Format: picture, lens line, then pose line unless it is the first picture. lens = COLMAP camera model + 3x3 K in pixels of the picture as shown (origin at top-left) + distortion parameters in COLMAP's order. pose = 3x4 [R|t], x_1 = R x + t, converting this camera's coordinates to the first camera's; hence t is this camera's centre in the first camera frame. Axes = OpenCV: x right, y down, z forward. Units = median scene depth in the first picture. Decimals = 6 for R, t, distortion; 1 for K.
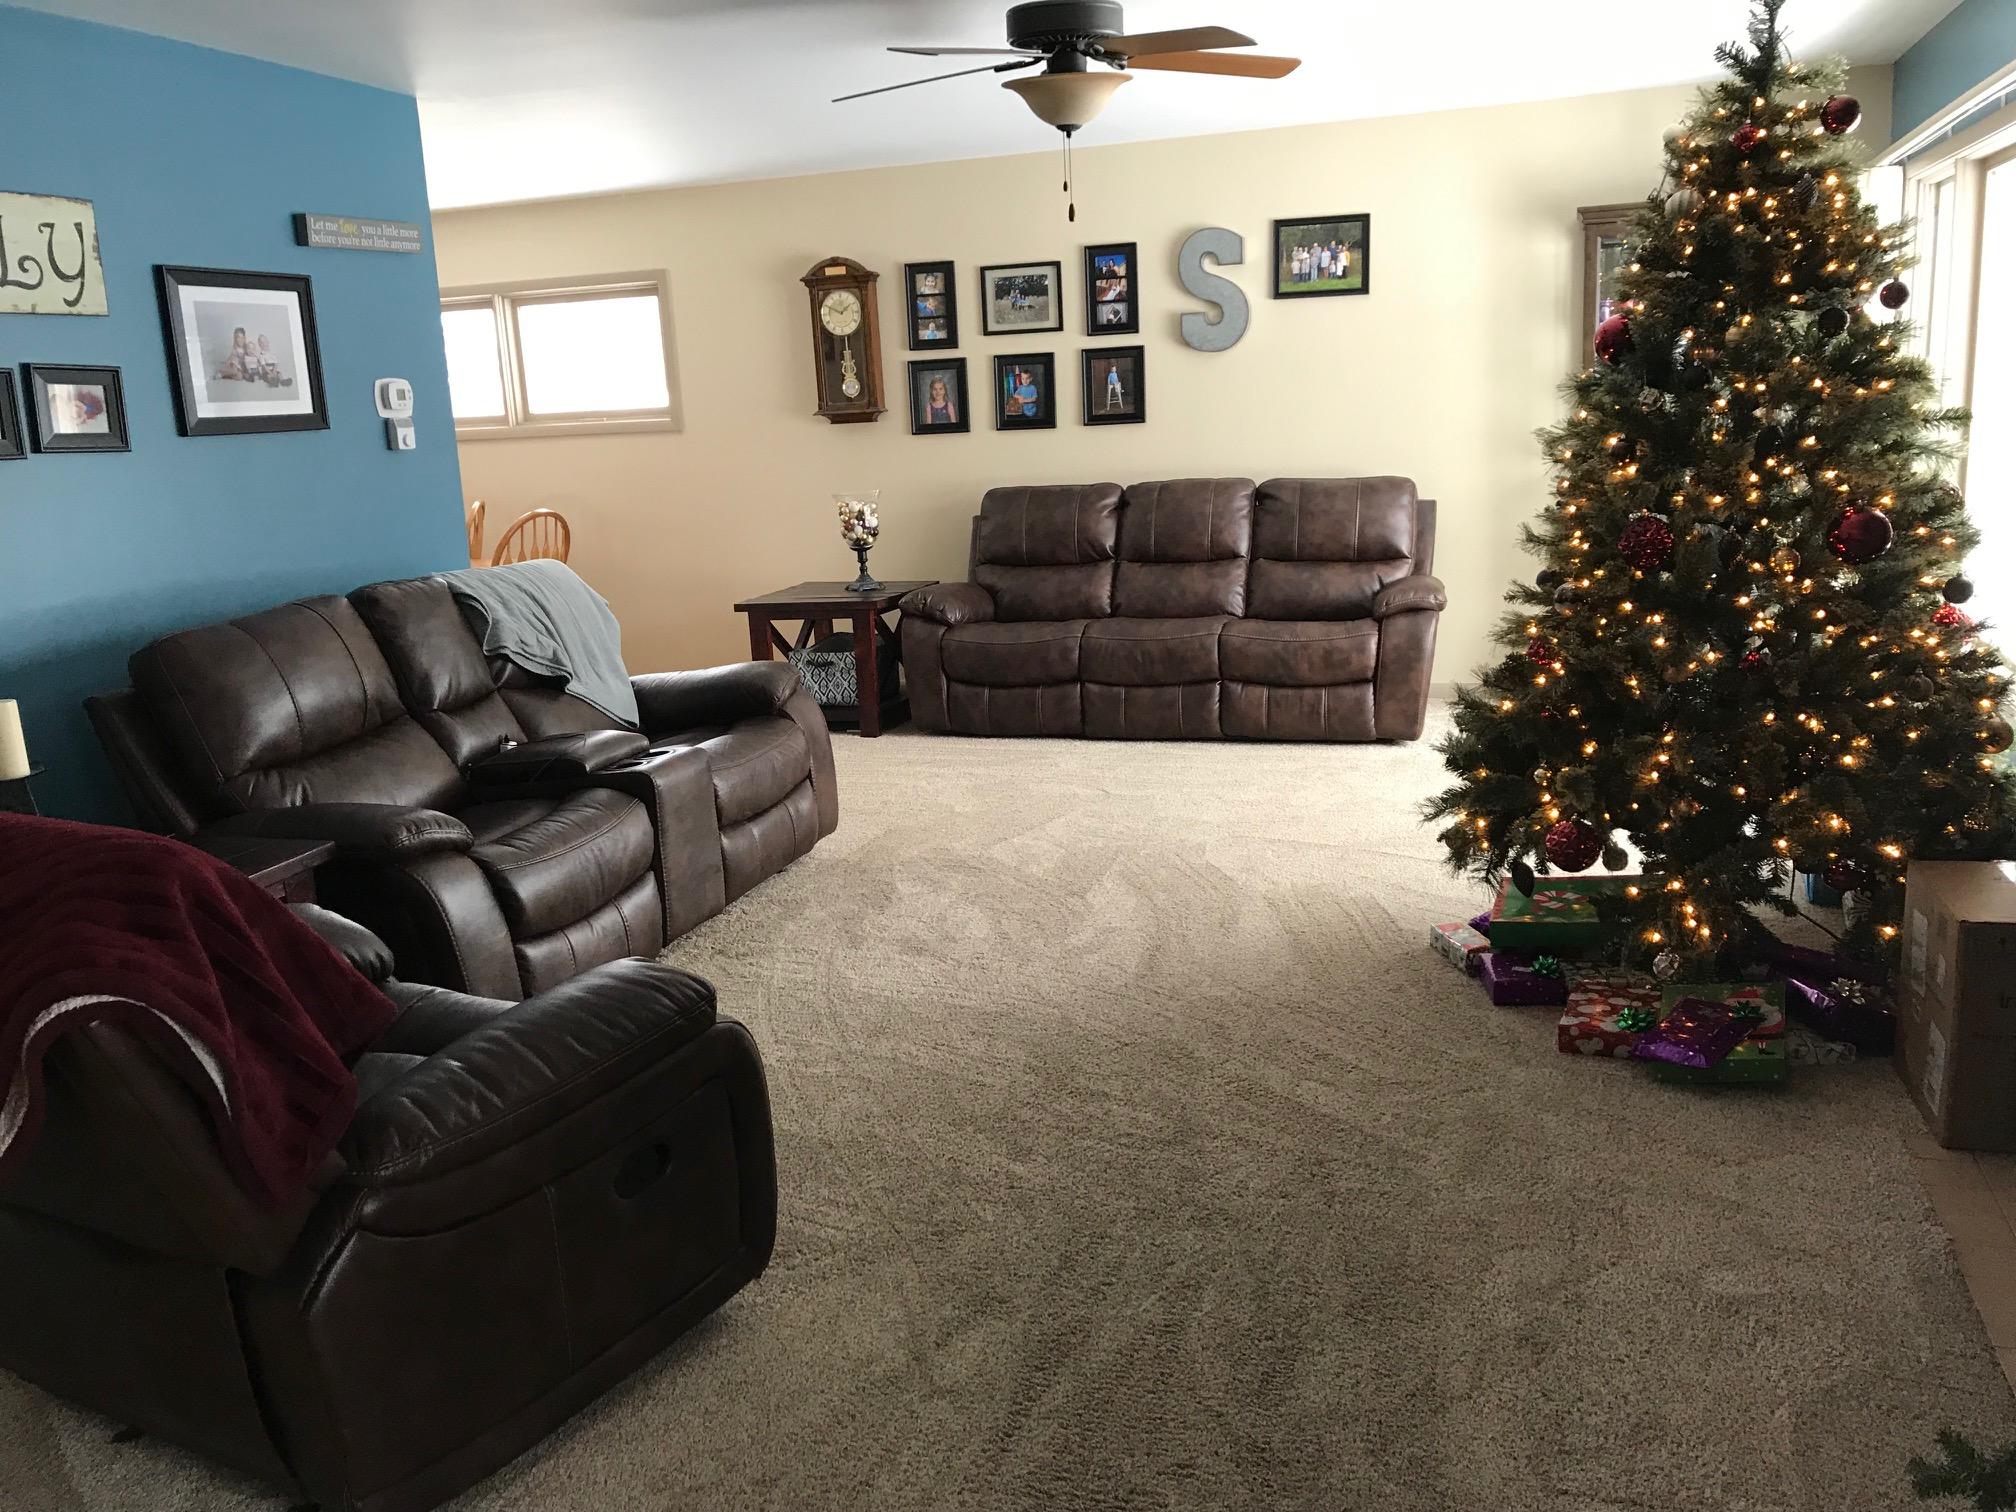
lens RADIAL K [[1637.5, 0, 999.7], [0, 1637.5, 767.6], [0, 0, 1]] dist [0.023043, -0.028218]
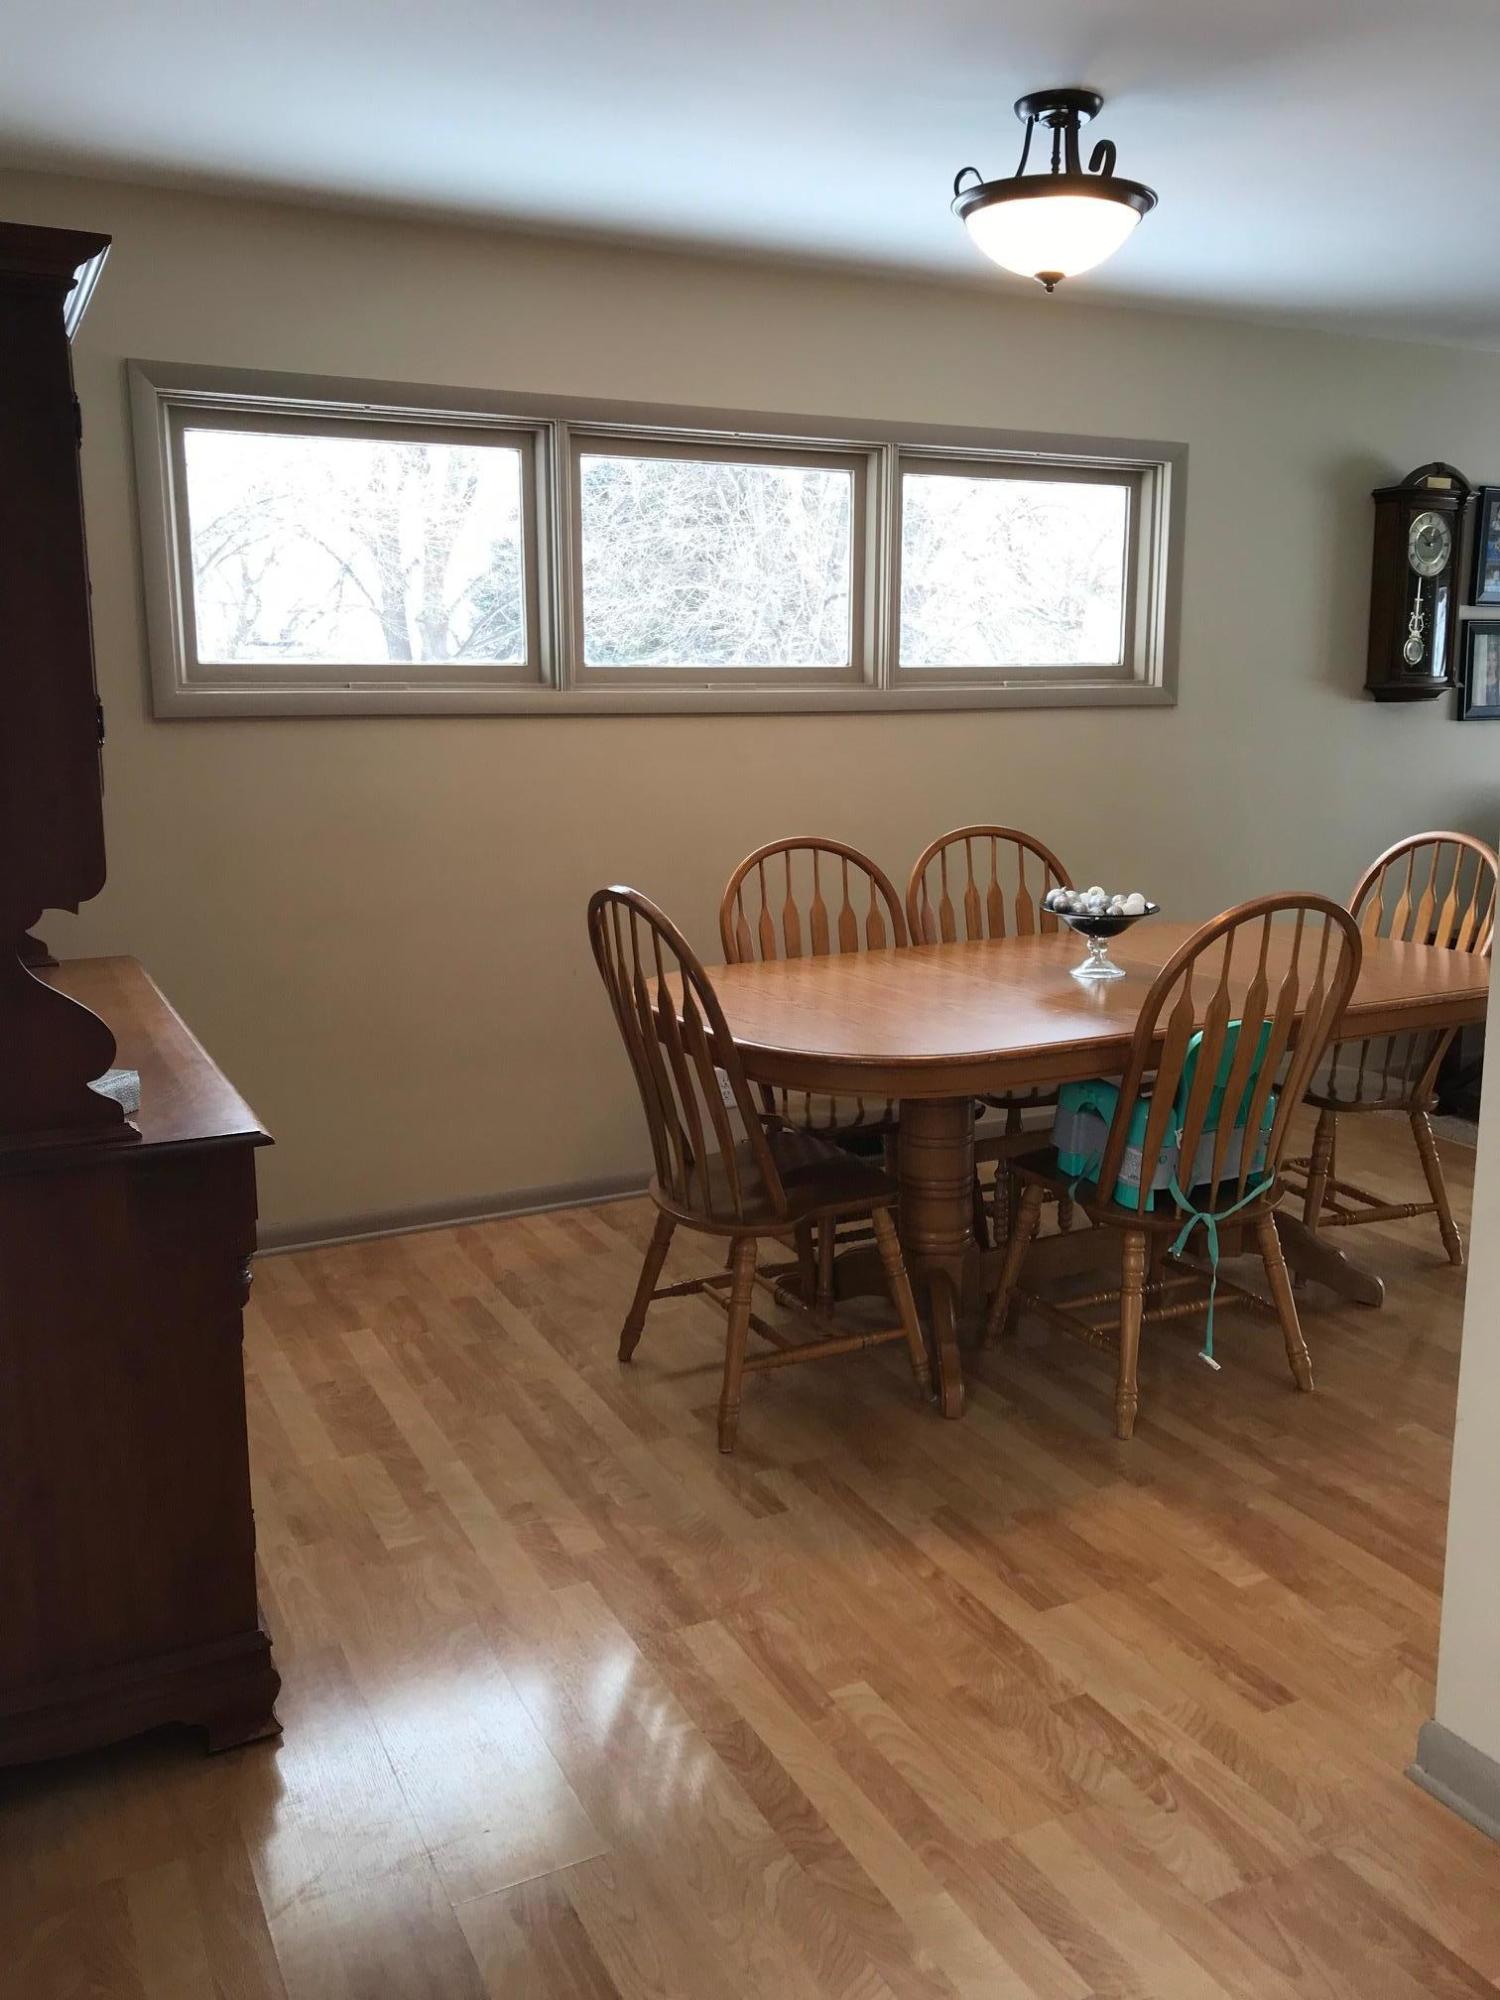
lens RADIAL K [[1624.5, 0, 750.7], [0, 1624.5, 992.7], [0, 0, 1]] dist [0.023043, -0.028218]
pose [[0.704695, -0.088890, 0.703920, -0.860730], [0.126836, 0.991922, -0.001717, -0.132675], [-0.698081, 0.090492, 0.710277, 0.779635]]
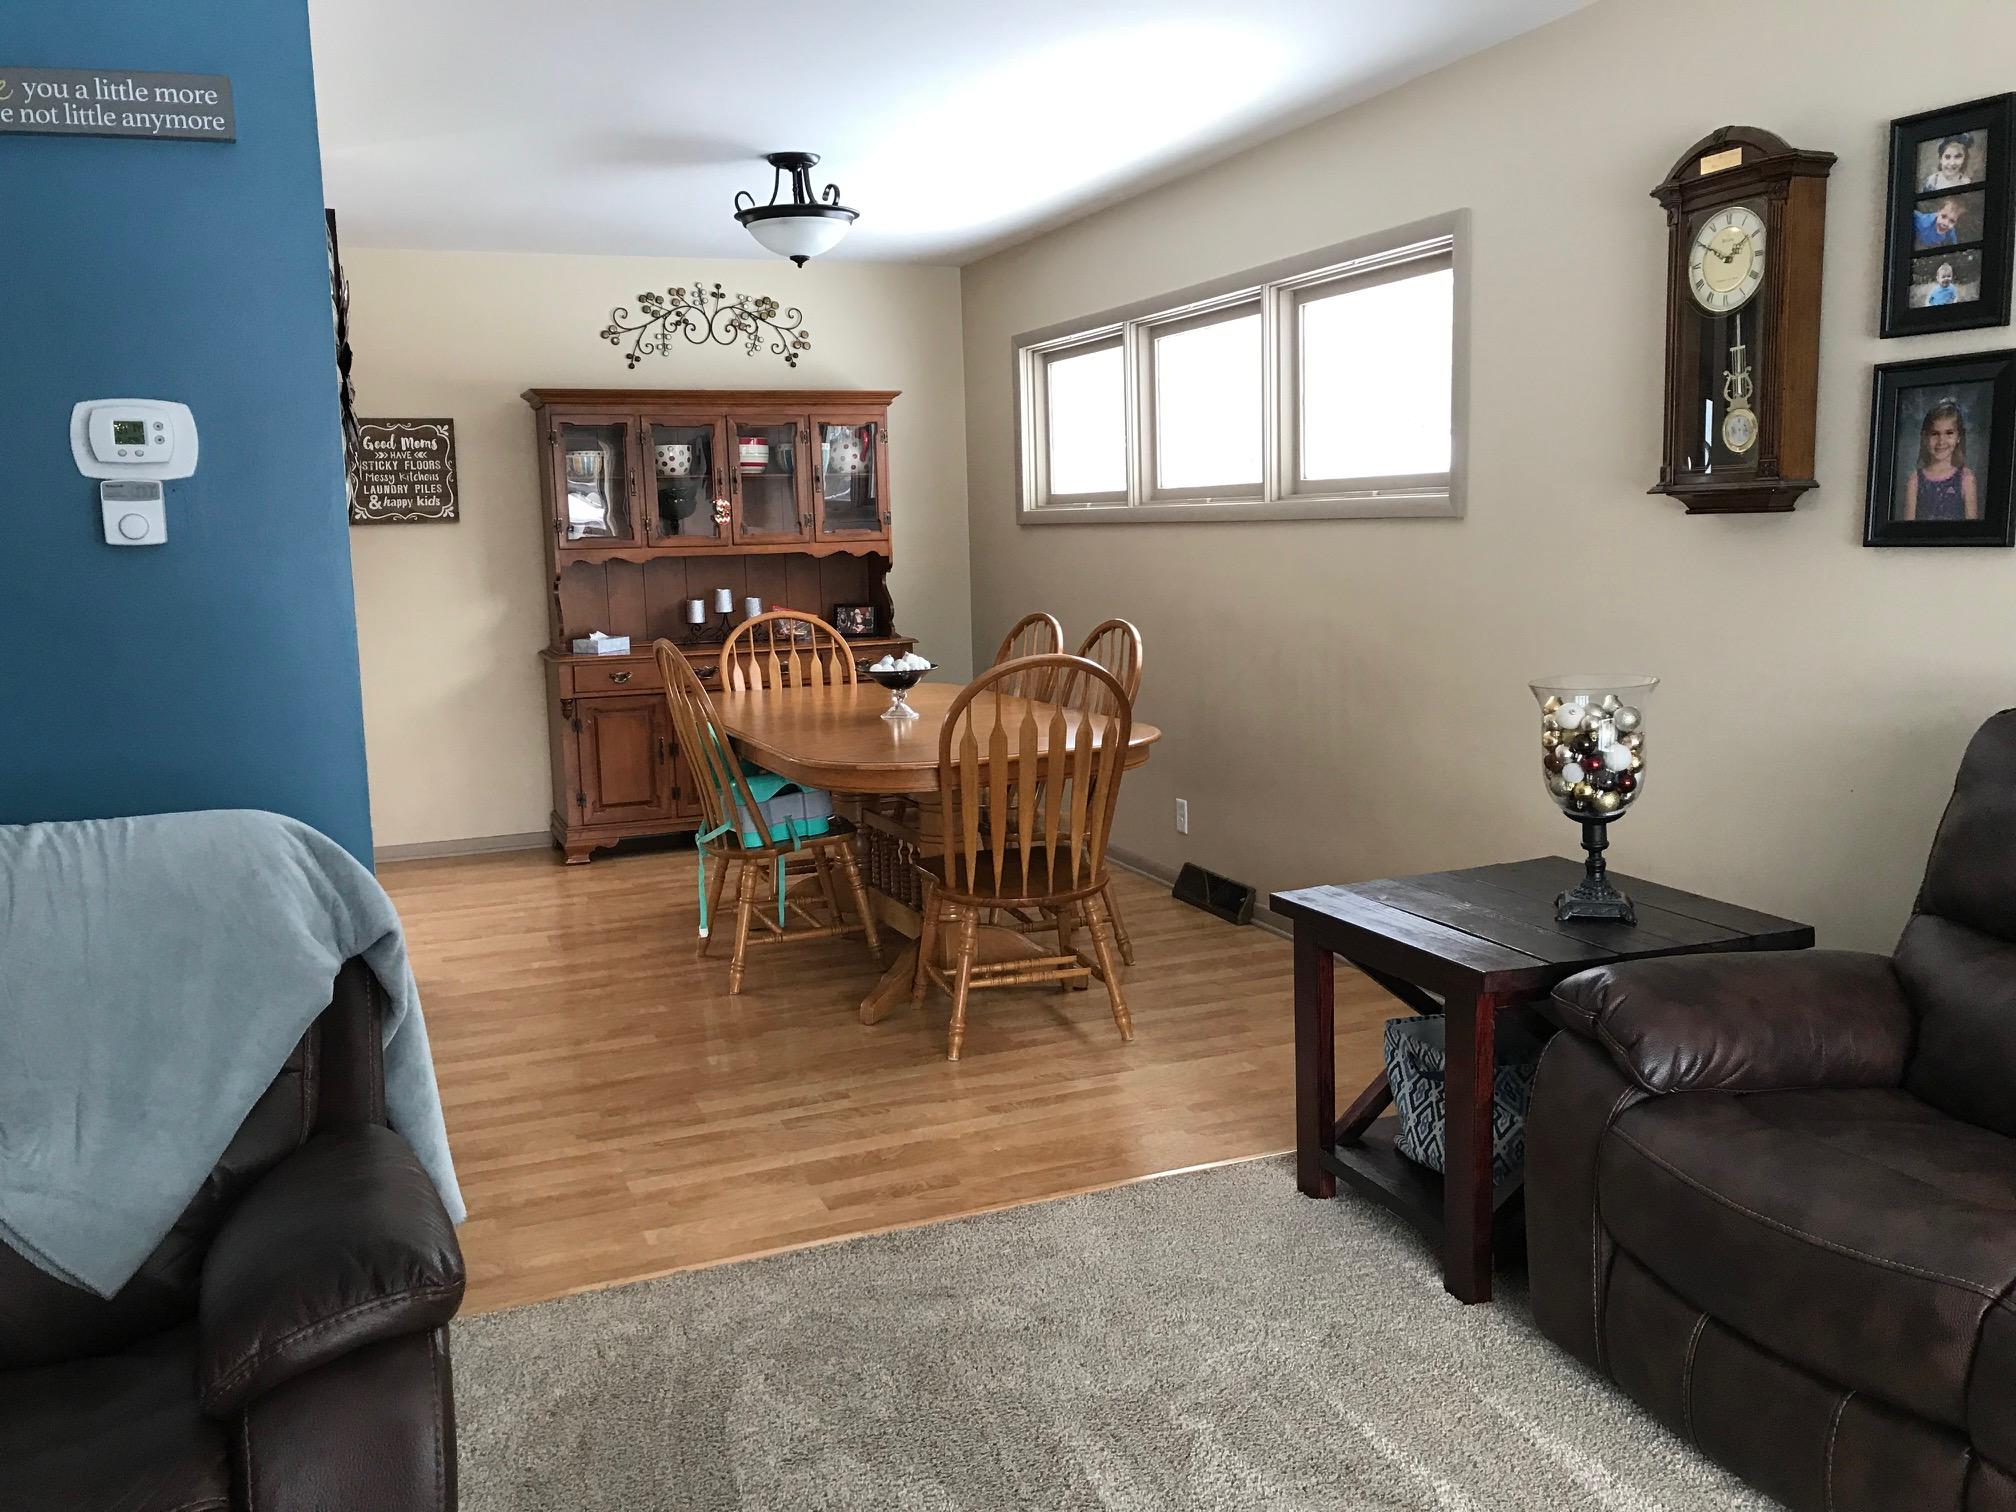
lens RADIAL K [[1637.5, 0, 1001.3], [0, 1637.5, 757.1], [0, 0, 1]] dist [0.023043, -0.028218]
pose [[0.659786, 0.140762, -0.738152, 0.122238], [-0.173313, 0.984321, 0.032792, -0.139451], [0.731195, 0.106295, 0.673837, 0.627068]]
